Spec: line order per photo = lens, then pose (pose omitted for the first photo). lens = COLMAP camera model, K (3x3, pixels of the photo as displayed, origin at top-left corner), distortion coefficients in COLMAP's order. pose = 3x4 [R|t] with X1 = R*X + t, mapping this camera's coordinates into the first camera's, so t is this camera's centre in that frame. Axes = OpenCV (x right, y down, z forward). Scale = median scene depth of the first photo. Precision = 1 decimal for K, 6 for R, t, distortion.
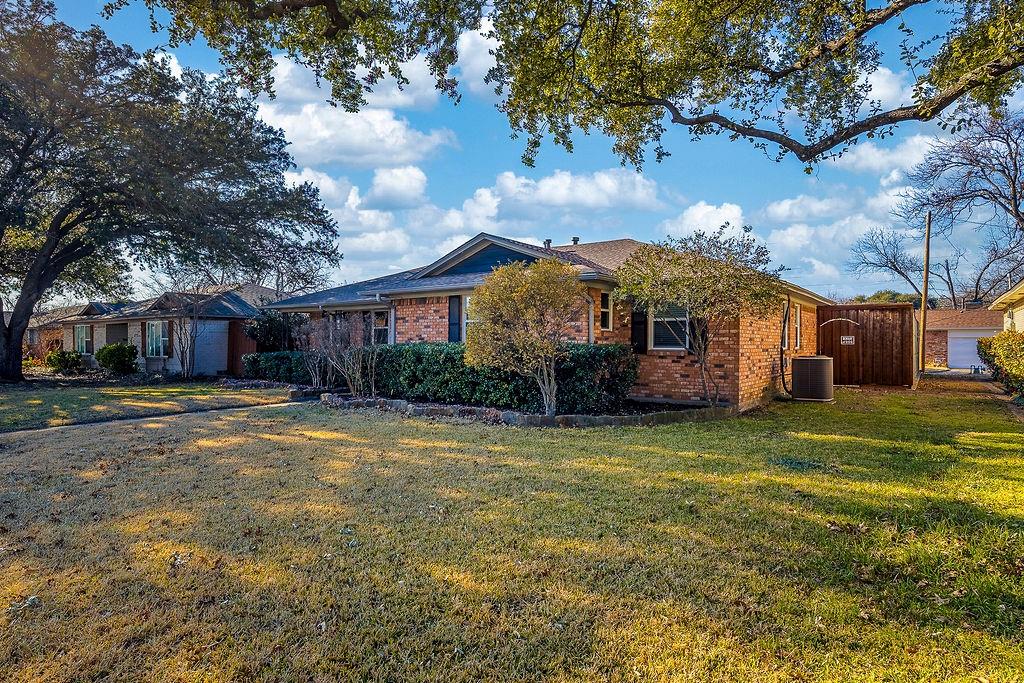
lens RADIAL K [[564.4, 0, 512.4], [0, 564.4, 342.7], [0, 0, 1]] dist [-0.004714, -0.000553]
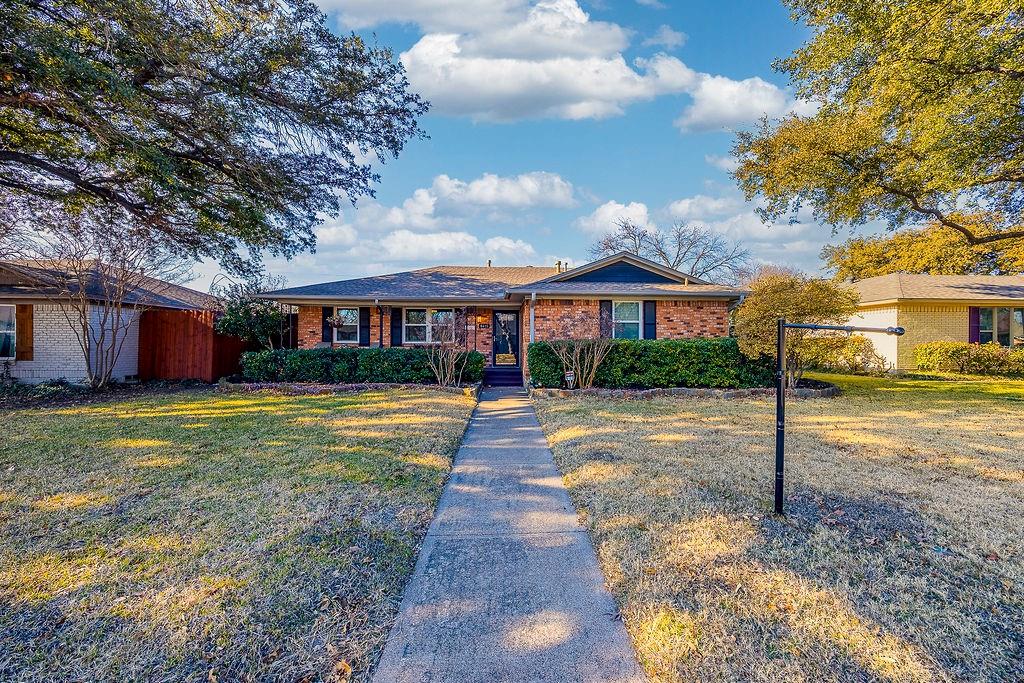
lens RADIAL K [[395.8, 0, 508.5], [0, 395.8, 339.6], [0, 0, 1]] dist [-0.000558, -0.000173]
pose [[0.788565, 0.000466, 0.614952, -0.765953], [-0.002913, 0.999991, 0.002979, -0.000212], [-0.614945, -0.004140, 0.788559, 0.445409]]
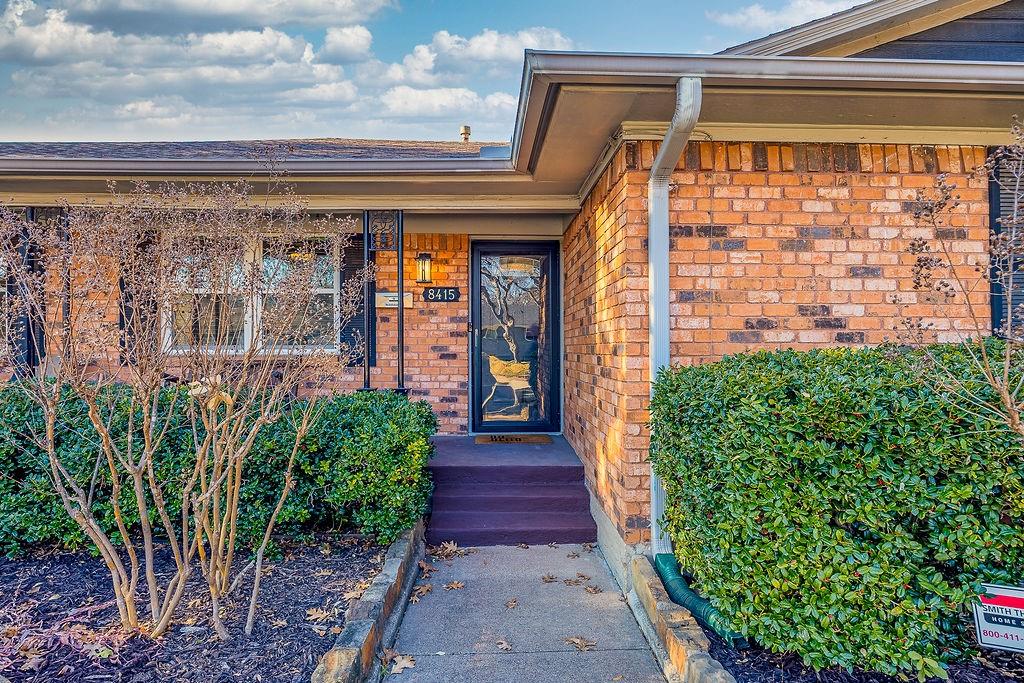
lens RADIAL K [[564.4, 0, 512.9], [0, 564.4, 338.7], [0, 0, 1]] dist [-0.004714, -0.000553]
pose [[0.782068, -0.004476, 0.623177, -0.412610], [-0.002309, 0.999947, 0.010080, -0.002758], [-0.623189, -0.009323, 0.782016, 0.918595]]
